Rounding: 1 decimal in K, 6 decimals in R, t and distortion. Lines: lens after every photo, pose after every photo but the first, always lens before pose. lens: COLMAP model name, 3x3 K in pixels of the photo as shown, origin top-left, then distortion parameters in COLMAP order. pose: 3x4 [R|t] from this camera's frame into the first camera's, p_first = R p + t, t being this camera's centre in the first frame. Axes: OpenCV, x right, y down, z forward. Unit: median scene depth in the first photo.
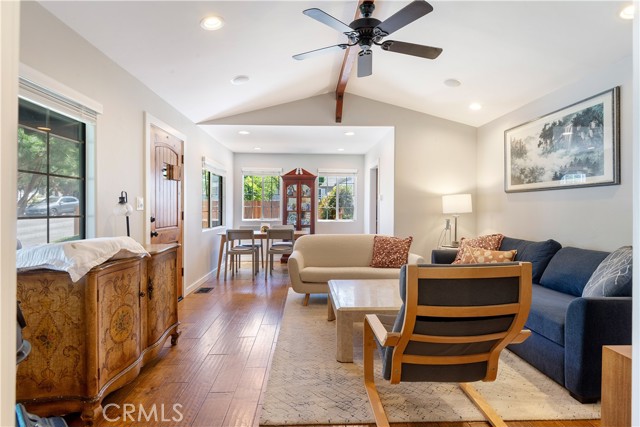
lens RADIAL K [[333.5, 0, 315.8], [0, 333.5, 207.9], [0, 0, 1]] dist [0.017272, -0.024028]
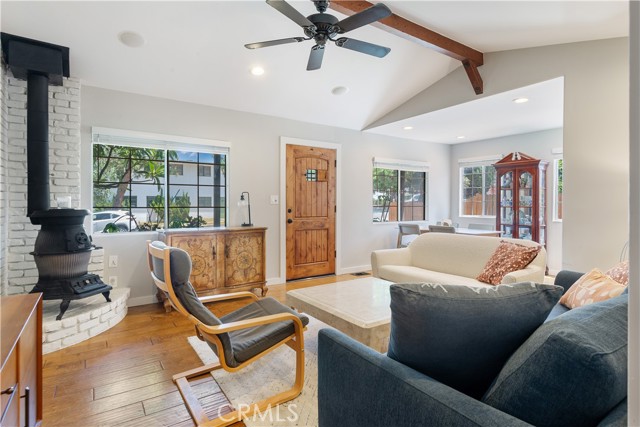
lens RADIAL K [[332.4, 0, 319.9], [0, 332.4, 205.9], [0, 0, 1]] dist [0.021406, -0.021119]
pose [[0.527168, 0.003339, -0.849755, 0.782252], [-0.000427, 0.999993, 0.003665, 0.009244], [0.849761, -0.001569, 0.527166, 0.374438]]
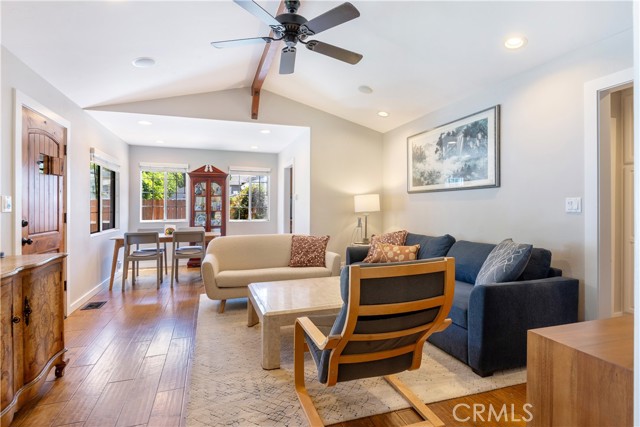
lens RADIAL K [[332.4, 0, 319.9], [0, 332.4, 205.9], [0, 0, 1]] dist [0.021406, -0.021119]
pose [[0.957939, -0.003460, 0.286951, -0.039091], [0.004338, 0.999988, -0.002424, -0.002384], [-0.286939, 0.003566, 0.957942, 0.031306]]
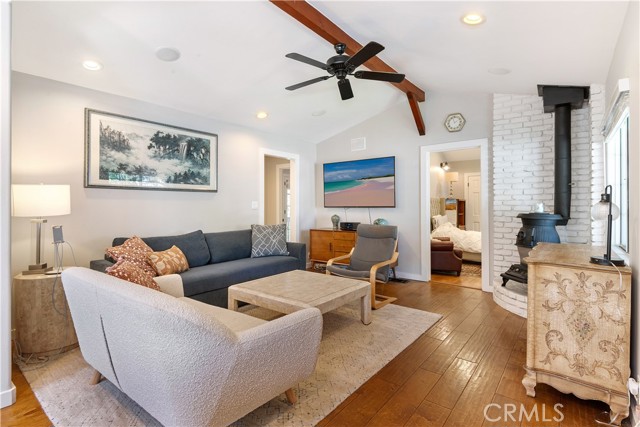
lens RADIAL K [[314.3, 0, 320.9], [0, 314.3, 200.1], [0, 0, 1]] dist [0.021977, -0.019838]
pose [[-0.765657, 0.007055, 0.643210, -0.432124], [-0.003884, 0.999871, -0.015591, -0.005332], [-0.643237, -0.014436, -0.765531, 1.525596]]
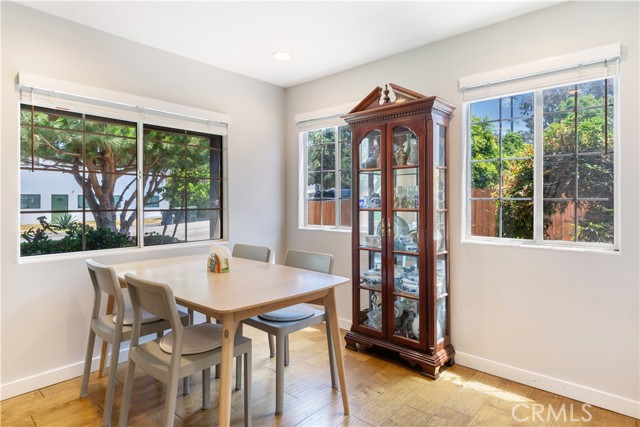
lens RADIAL K [[352.6, 0, 319.8], [0, 352.6, 202.6], [0, 0, 1]] dist [0.005305, -0.000233]
pose [[0.718179, -0.005592, -0.695836, 0.317304], [0.003417, 0.999984, -0.004509, 0.006657], [0.695850, 0.000861, 0.718187, 1.416931]]
